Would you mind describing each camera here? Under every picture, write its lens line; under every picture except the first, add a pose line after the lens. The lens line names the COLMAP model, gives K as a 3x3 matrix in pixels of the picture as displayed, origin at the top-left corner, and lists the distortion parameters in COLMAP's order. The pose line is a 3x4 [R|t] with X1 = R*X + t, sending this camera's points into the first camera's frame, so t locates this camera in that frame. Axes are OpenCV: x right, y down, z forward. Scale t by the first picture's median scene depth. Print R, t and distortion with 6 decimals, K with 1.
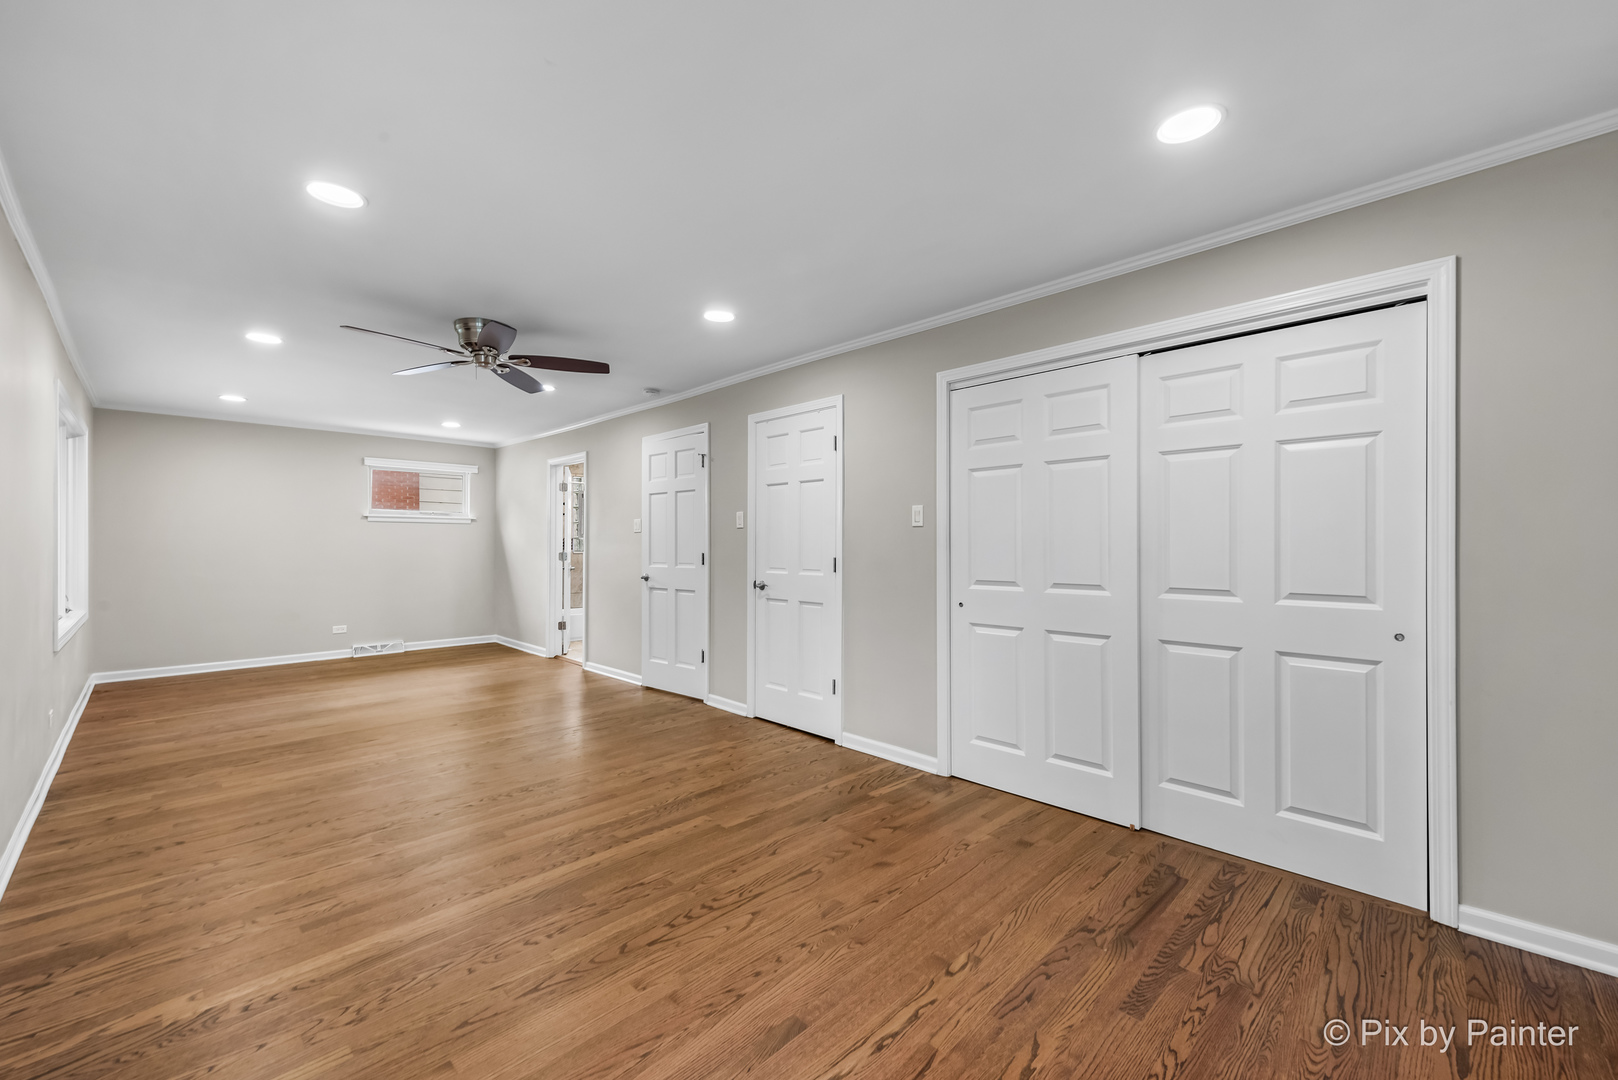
lens RADIAL K [[646.2, 0, 810.7], [0, 646.2, 535.5], [0, 0, 1]] dist [0.013821, -0.001675]
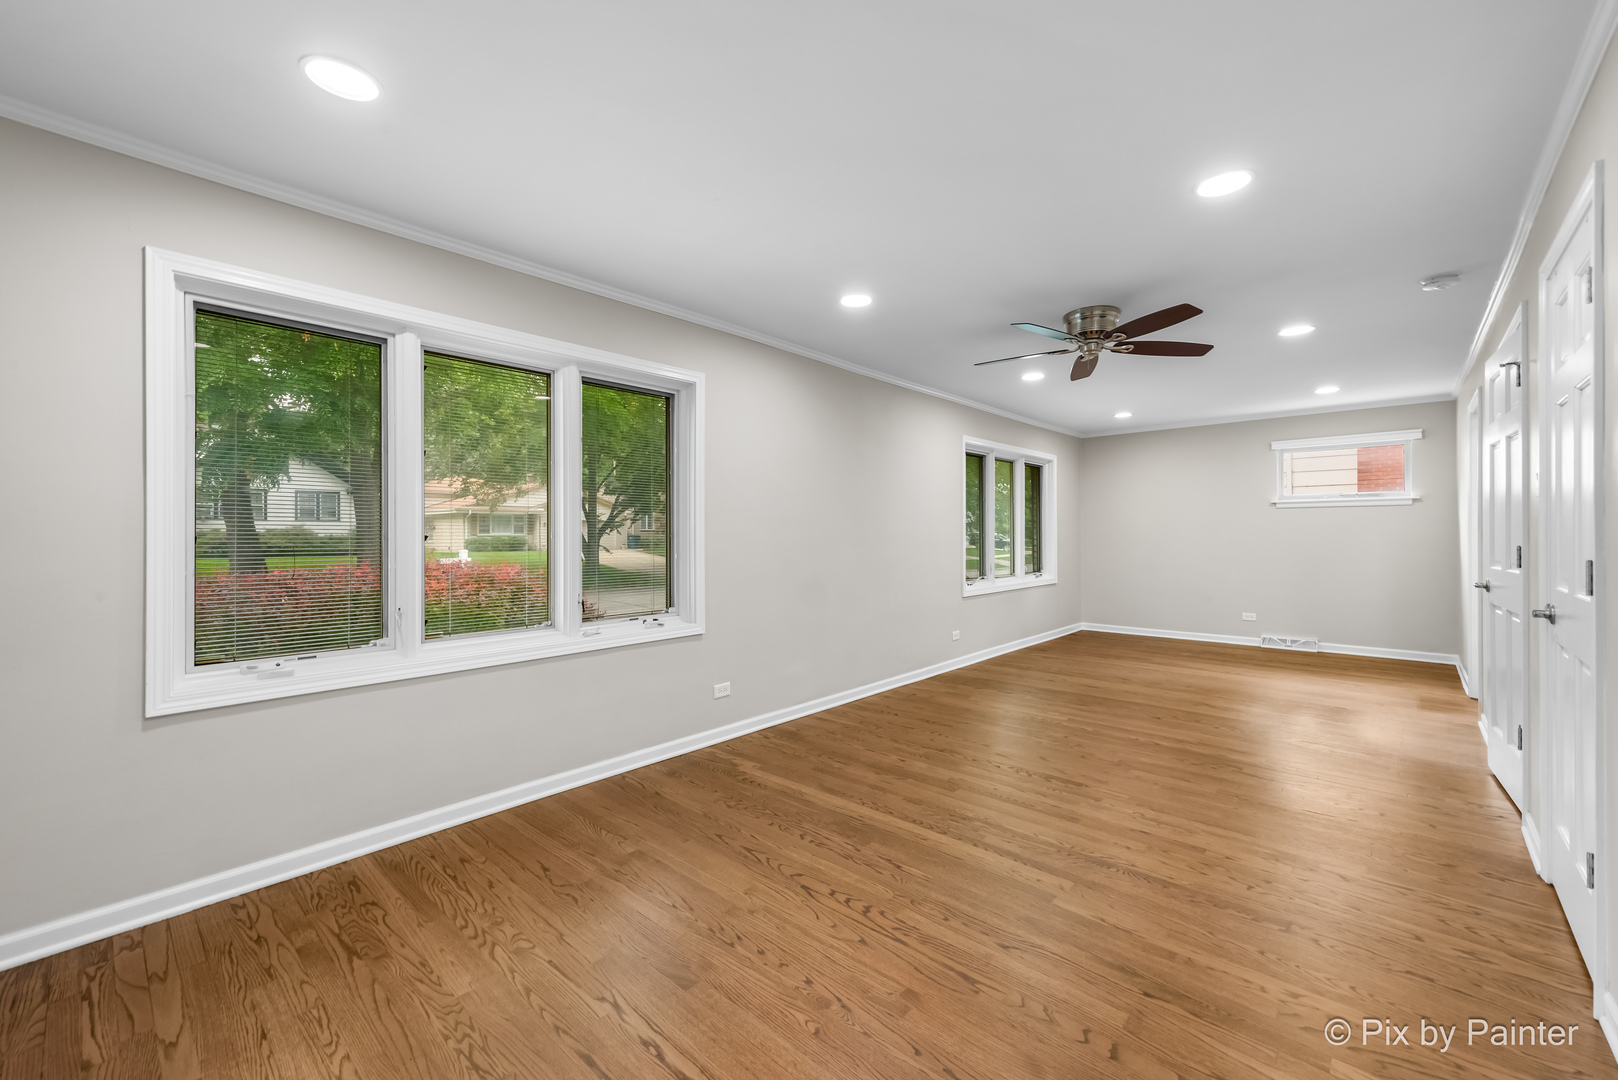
lens RADIAL K [[646.2, 0, 810.7], [0, 646.2, 537.1], [0, 0, 1]] dist [0.013821, -0.001675]
pose [[0.042508, 0.003987, -0.999088, 0.674708], [0.017372, 0.999838, 0.004729, 0.011972], [0.998945, -0.017557, 0.042432, 0.749202]]
